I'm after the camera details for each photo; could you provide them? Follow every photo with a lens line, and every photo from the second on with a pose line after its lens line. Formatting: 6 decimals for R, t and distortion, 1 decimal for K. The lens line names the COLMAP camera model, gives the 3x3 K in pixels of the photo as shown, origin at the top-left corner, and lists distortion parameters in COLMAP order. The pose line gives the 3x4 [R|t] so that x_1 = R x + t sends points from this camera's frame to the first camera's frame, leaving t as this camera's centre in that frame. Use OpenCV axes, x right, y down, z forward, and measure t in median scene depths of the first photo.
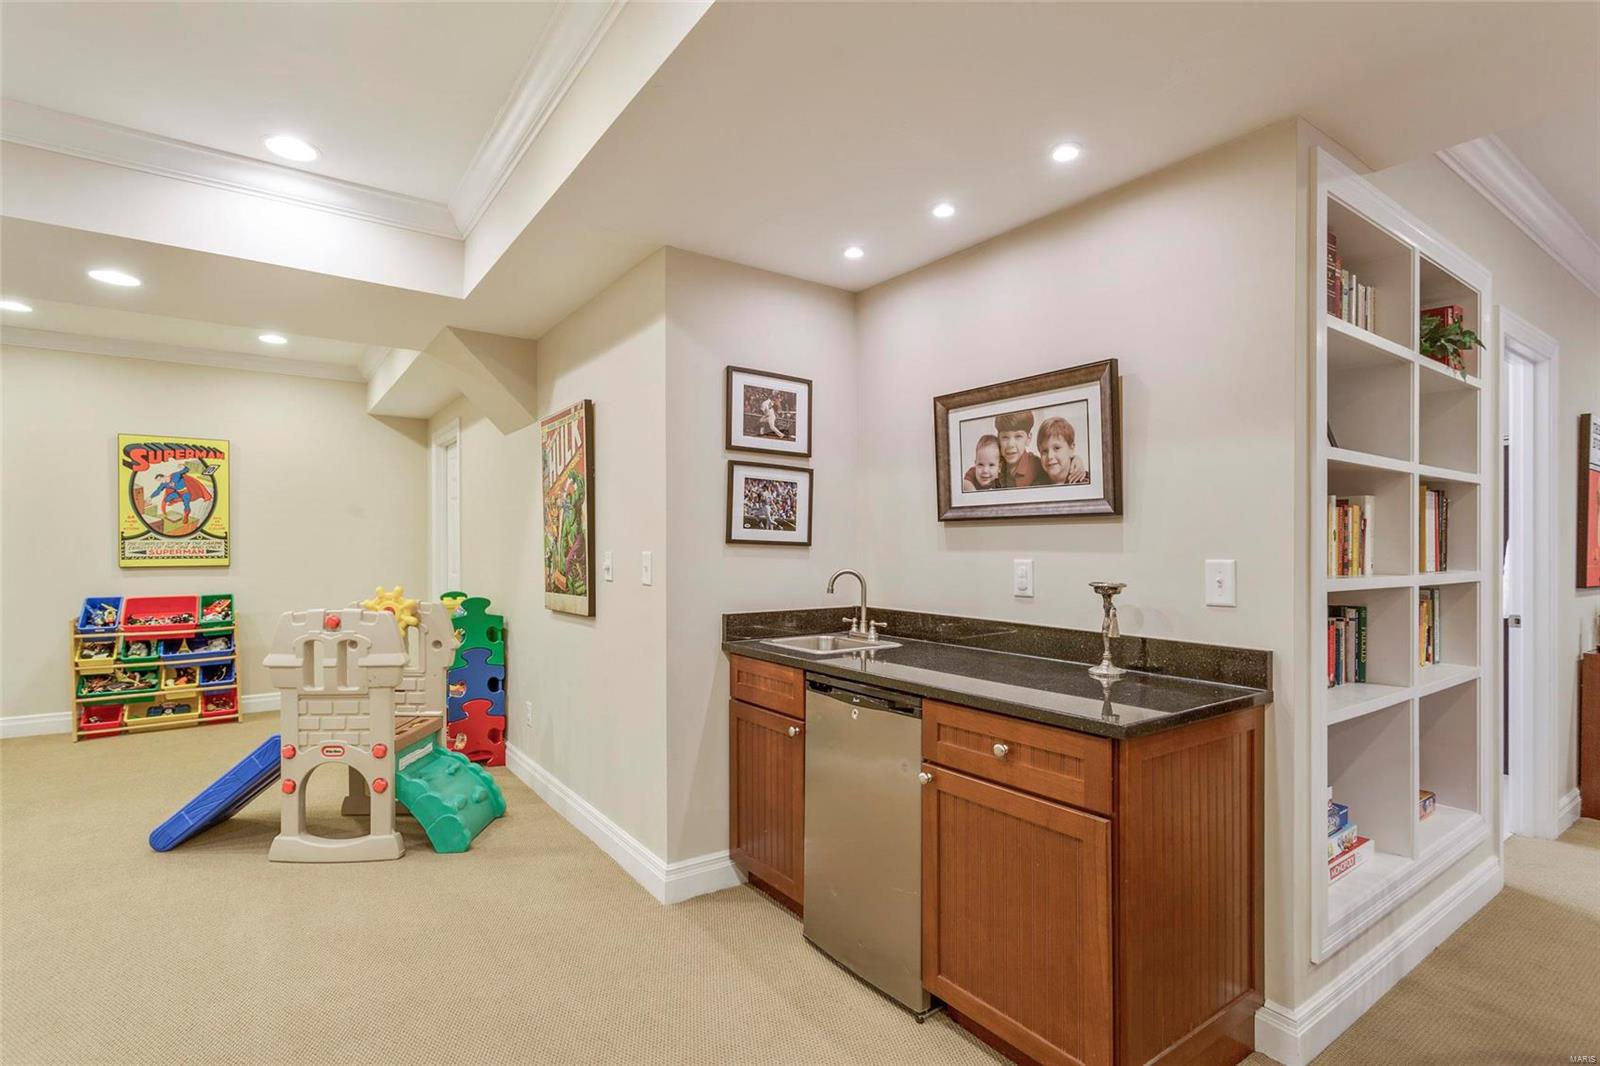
lens RADIAL K [[768.7, 0, 785.9], [0, 768.7, 542.0], [0, 0, 1]] dist [-0.000177, 0.000564]
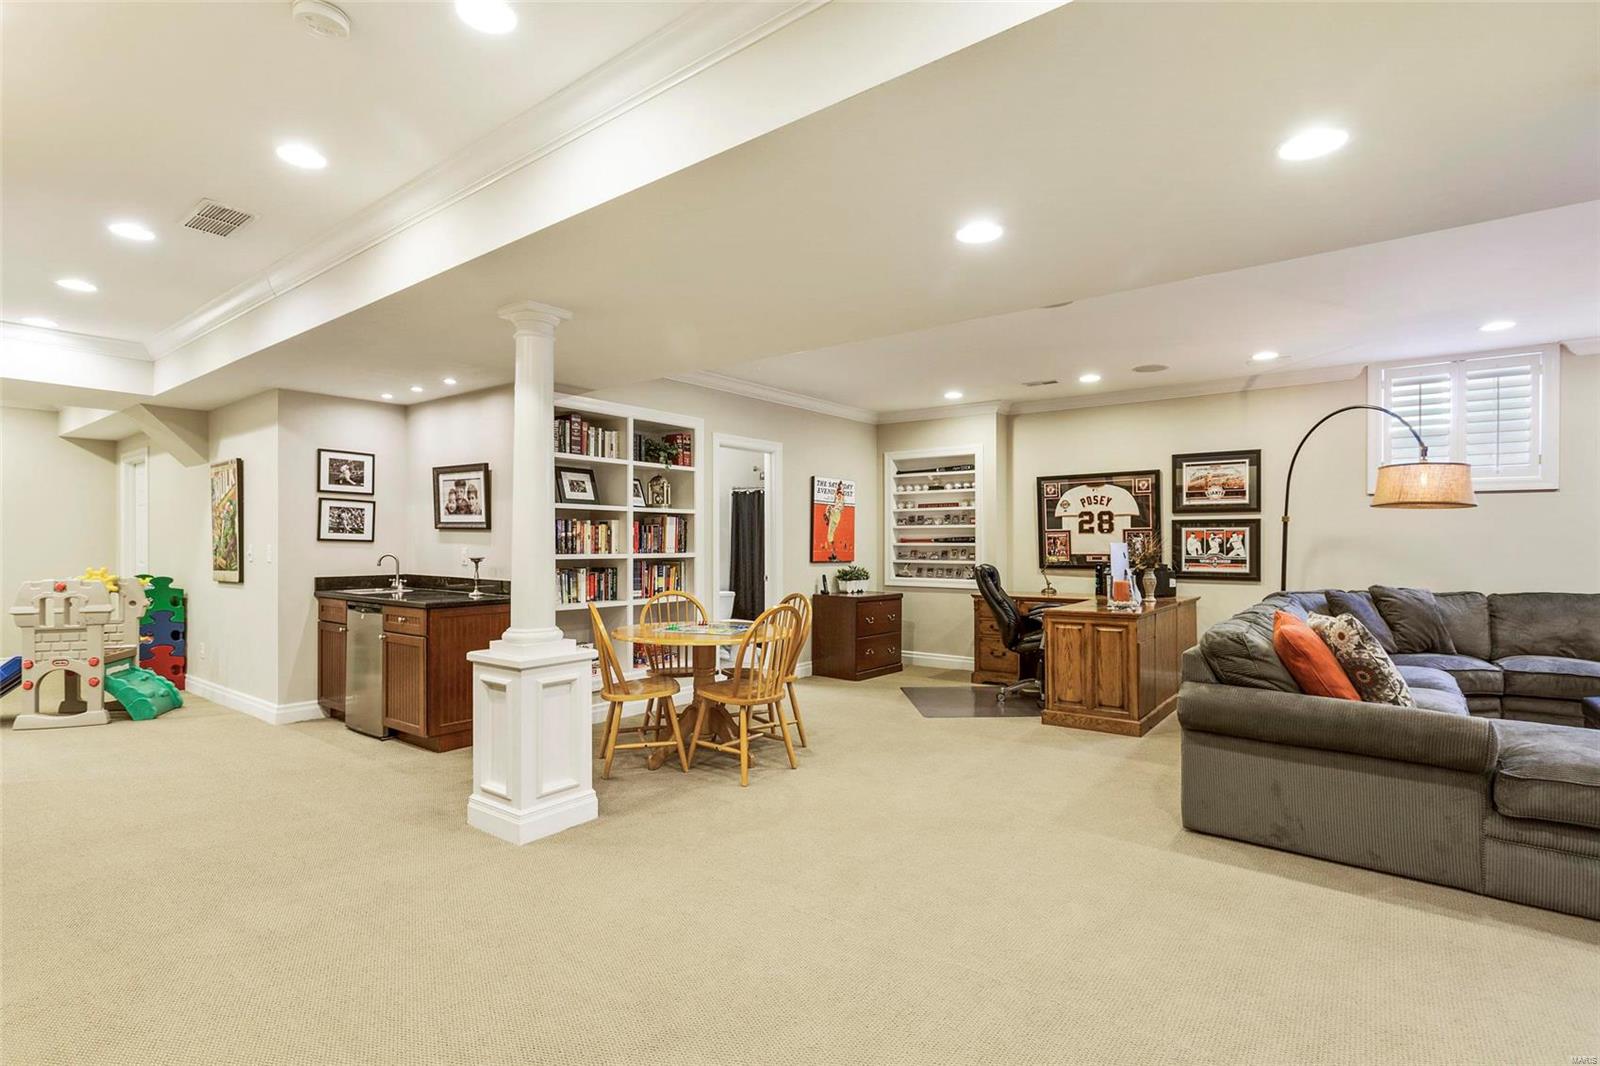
lens RADIAL K [[784.5, 0, 800.0], [0, 784.5, 533.0], [0, 0, 1]] dist [0.000098, 0.000167]
pose [[0.955637, 0.002230, 0.294538, 0.467178], [-0.000503, 0.999982, -0.005936, -0.005661], [-0.294546, 0.005525, 0.955621, -1.154939]]
